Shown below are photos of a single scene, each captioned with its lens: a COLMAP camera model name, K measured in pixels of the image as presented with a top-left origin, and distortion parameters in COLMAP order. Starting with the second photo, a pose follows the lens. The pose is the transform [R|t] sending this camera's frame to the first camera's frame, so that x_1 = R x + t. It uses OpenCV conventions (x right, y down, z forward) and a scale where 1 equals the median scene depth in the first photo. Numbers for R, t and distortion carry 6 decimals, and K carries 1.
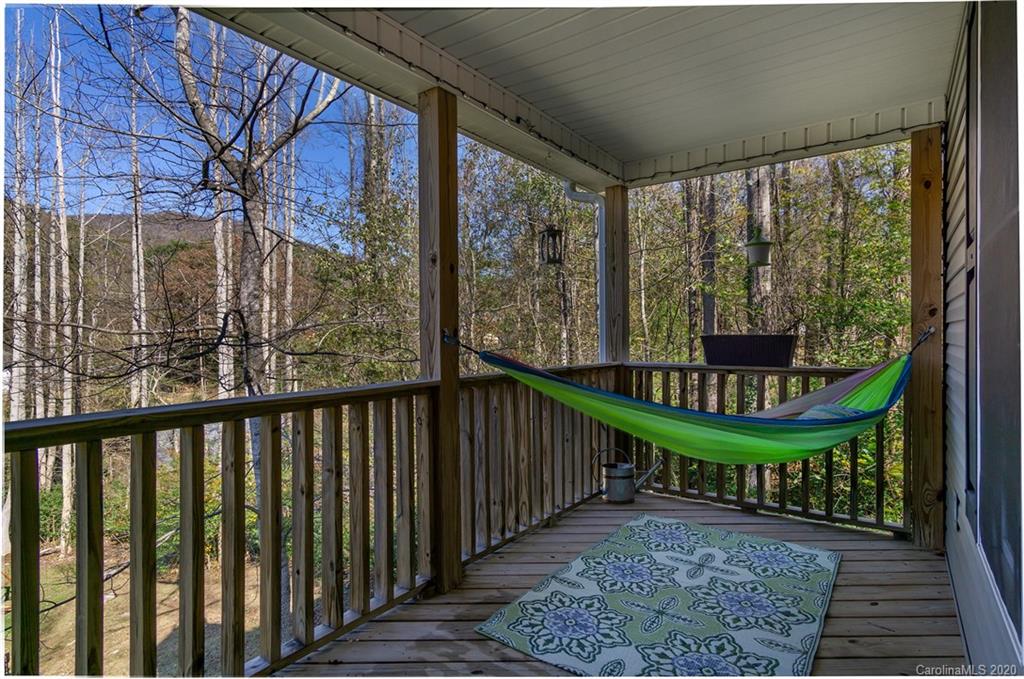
lens RADIAL K [[491.0, 0, 511.6], [0, 491.0, 339.1], [0, 0, 1]] dist [-0.020199, -0.000182]
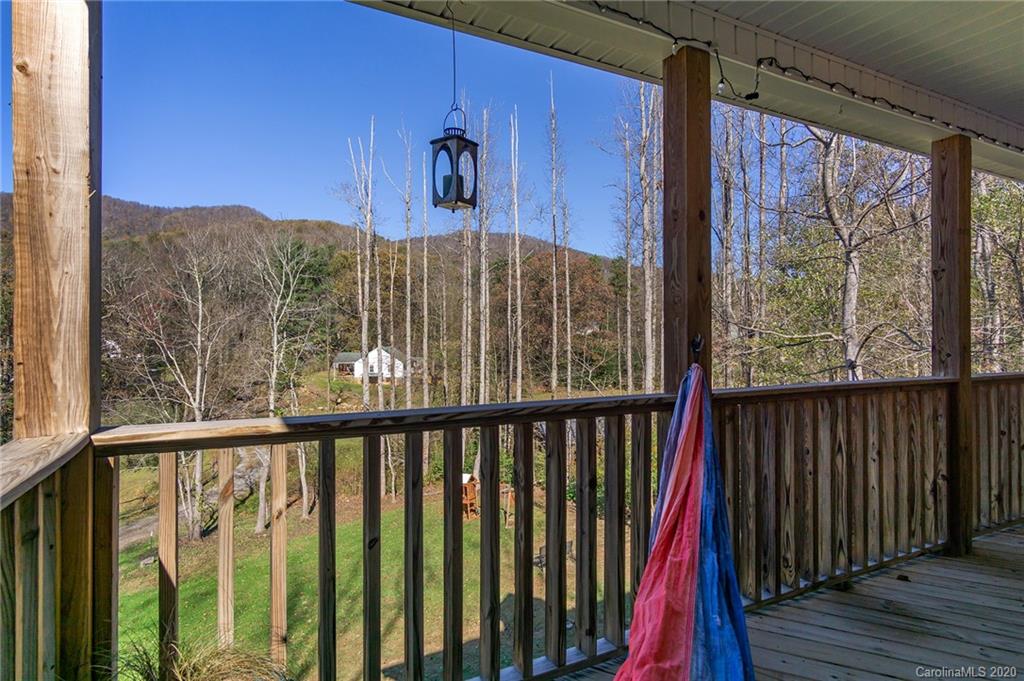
lens RADIAL K [[566.0, 0, 511.1], [0, 566.0, 339.6], [0, 0, 1]] dist [0.007347, 0.000570]
pose [[0.908082, 0.004067, -0.418773, -0.263718], [-0.009152, 0.999907, -0.010134, 0.006694], [0.418693, 0.013035, 0.908034, -0.341107]]
